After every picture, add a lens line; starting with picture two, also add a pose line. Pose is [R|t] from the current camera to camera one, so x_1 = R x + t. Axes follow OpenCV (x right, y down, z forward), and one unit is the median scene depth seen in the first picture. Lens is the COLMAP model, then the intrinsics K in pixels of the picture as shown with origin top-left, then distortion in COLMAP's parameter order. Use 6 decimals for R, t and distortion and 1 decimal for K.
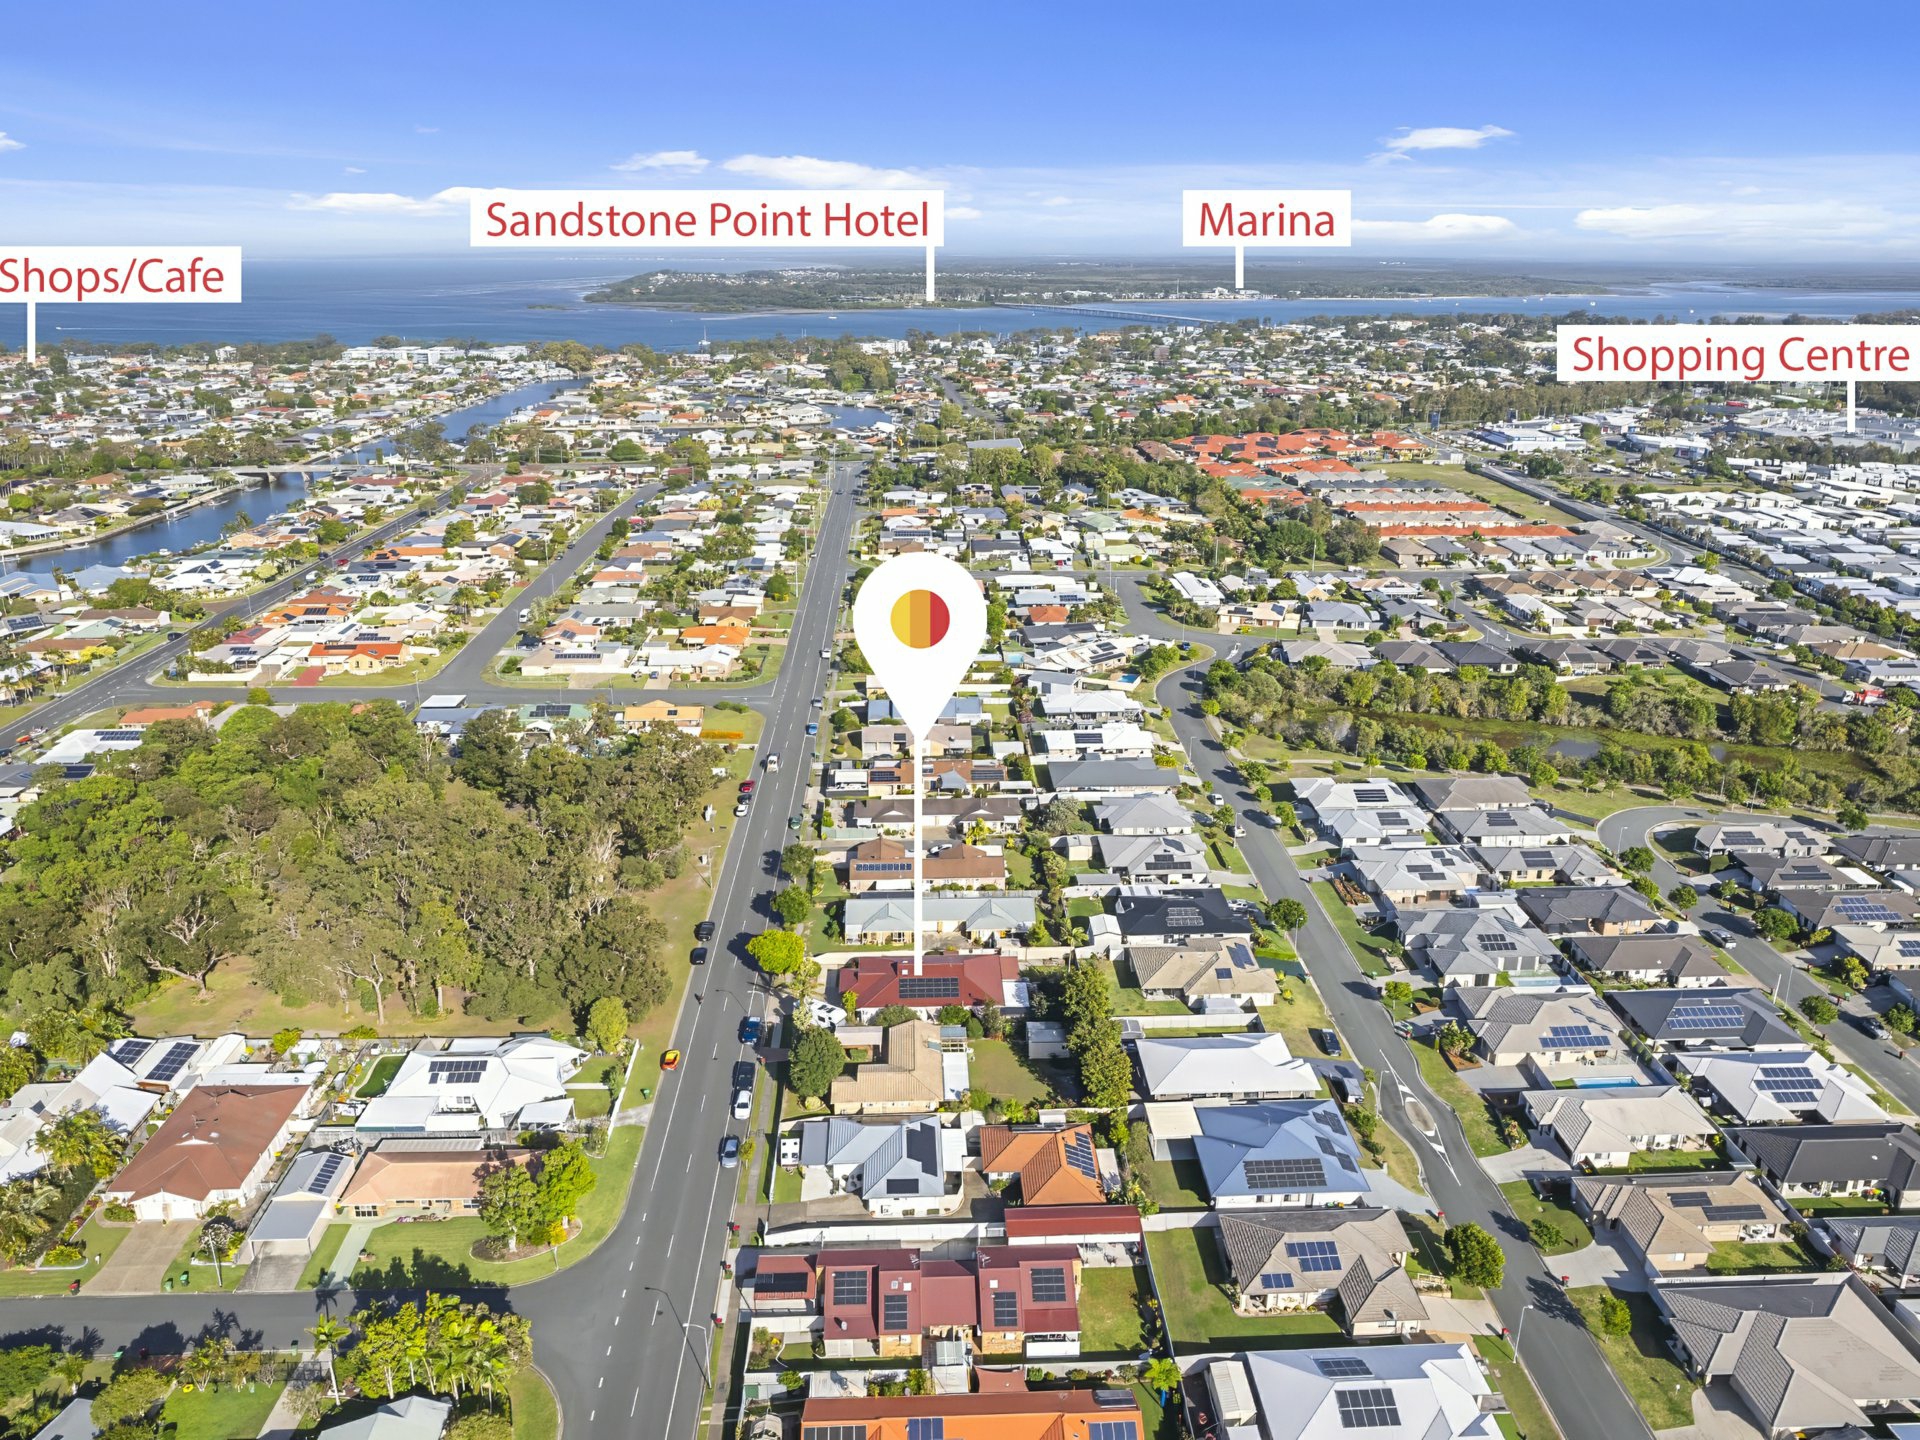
lens RADIAL K [[1443.8, 0, 968.7], [0, 1443.8, 696.0], [0, 0, 1]] dist [-0.120079, 0.122064]
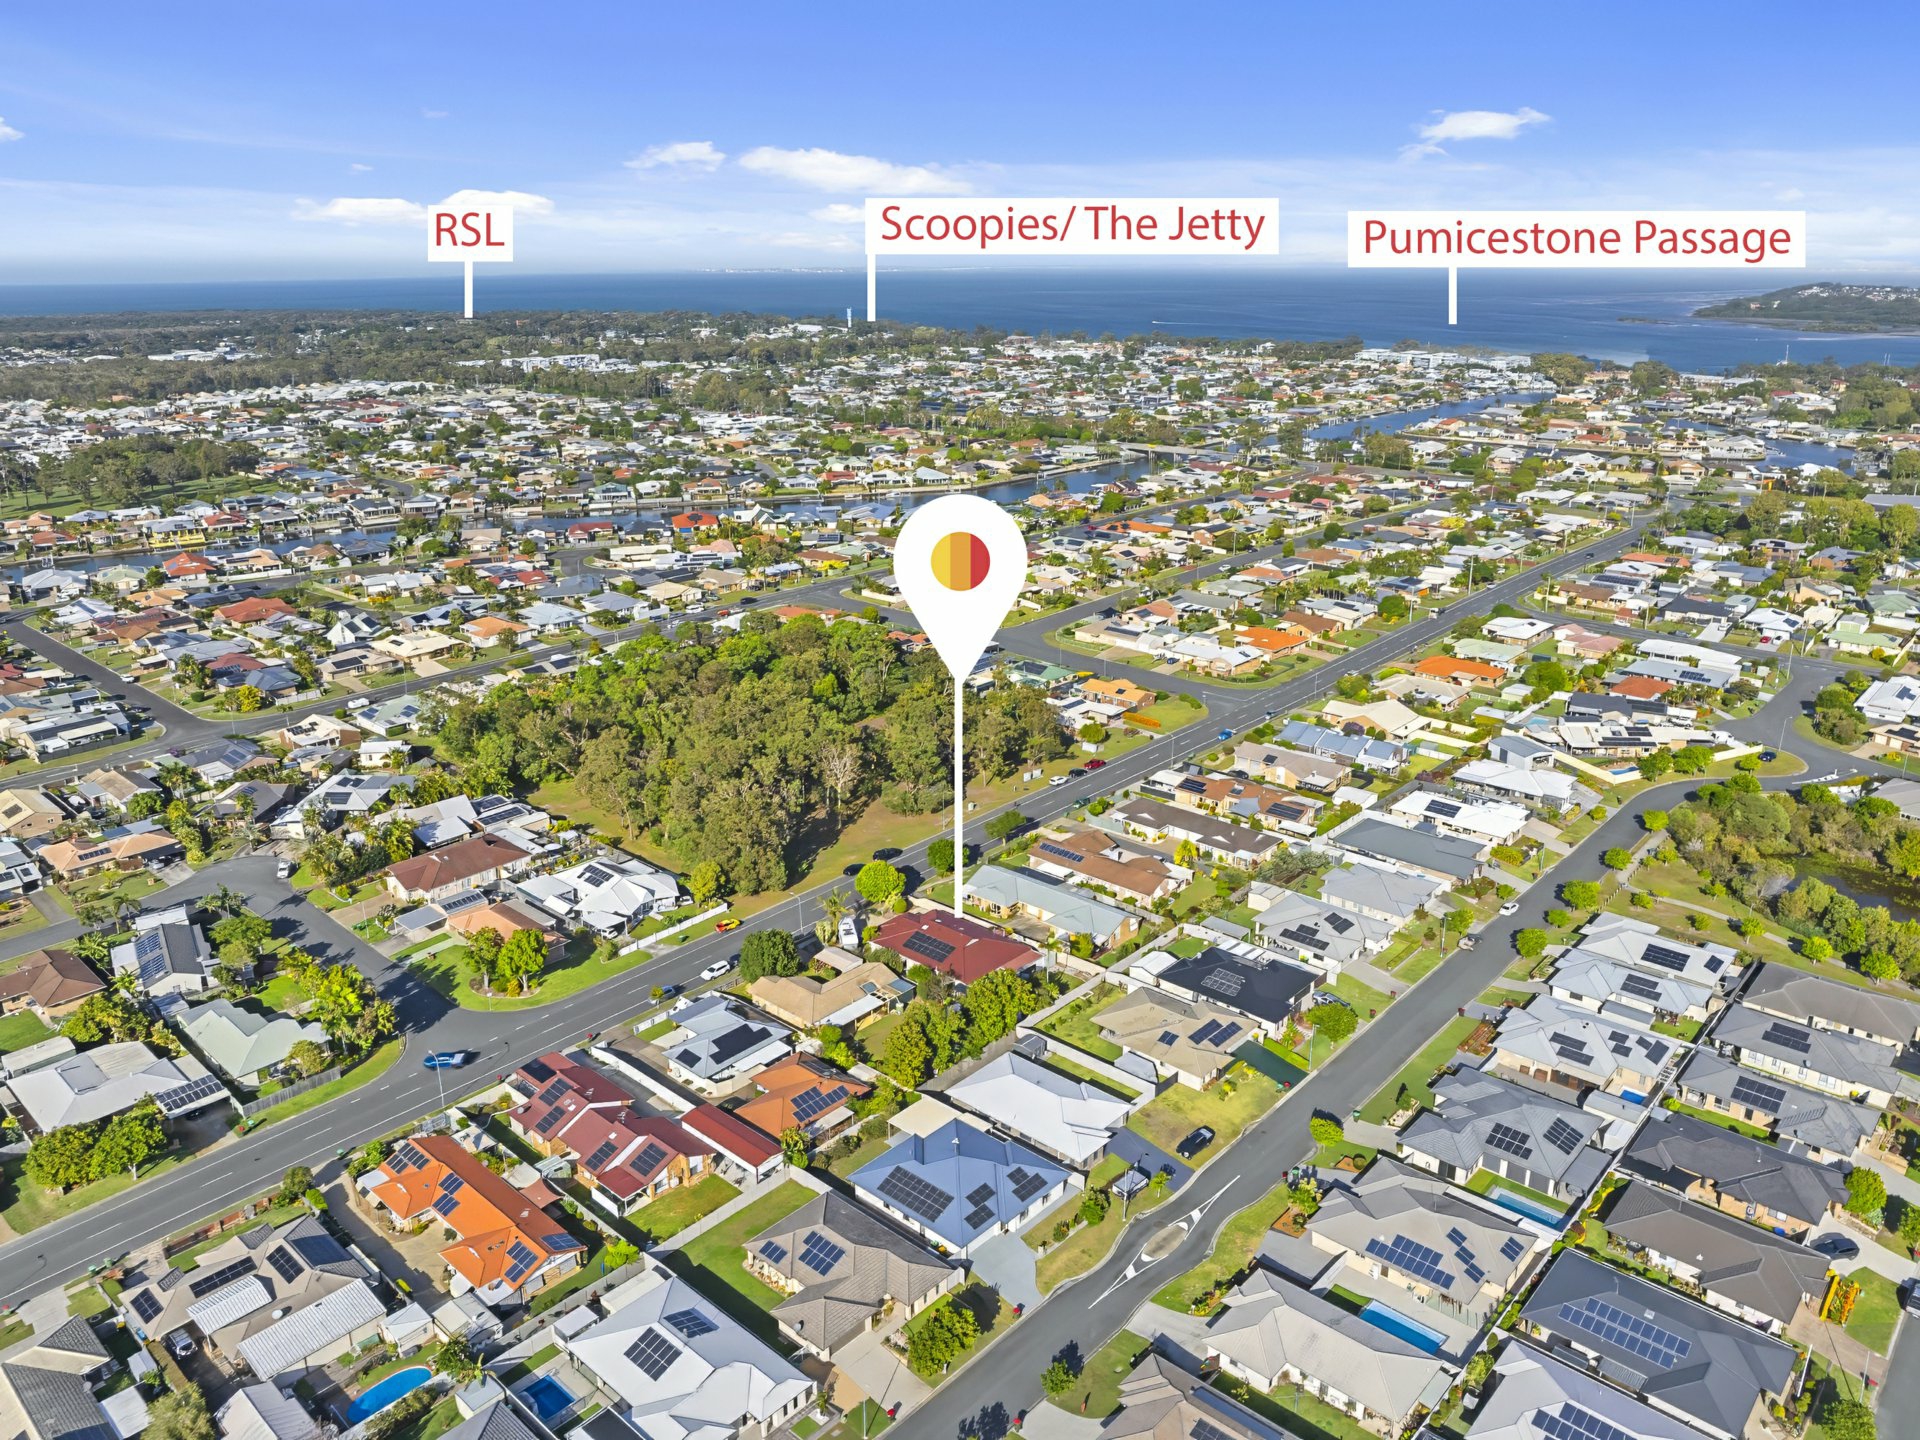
lens RADIAL K [[1443.8, 0, 968.7], [0, 1443.8, 696.0], [0, 0, 1]] dist [-0.120079, 0.122064]
pose [[0.722315, 0.217933, -0.656328, 0.723813], [-0.223512, 0.971682, 0.076661, -0.071142], [0.654449, 0.091324, 0.750571, 0.226083]]
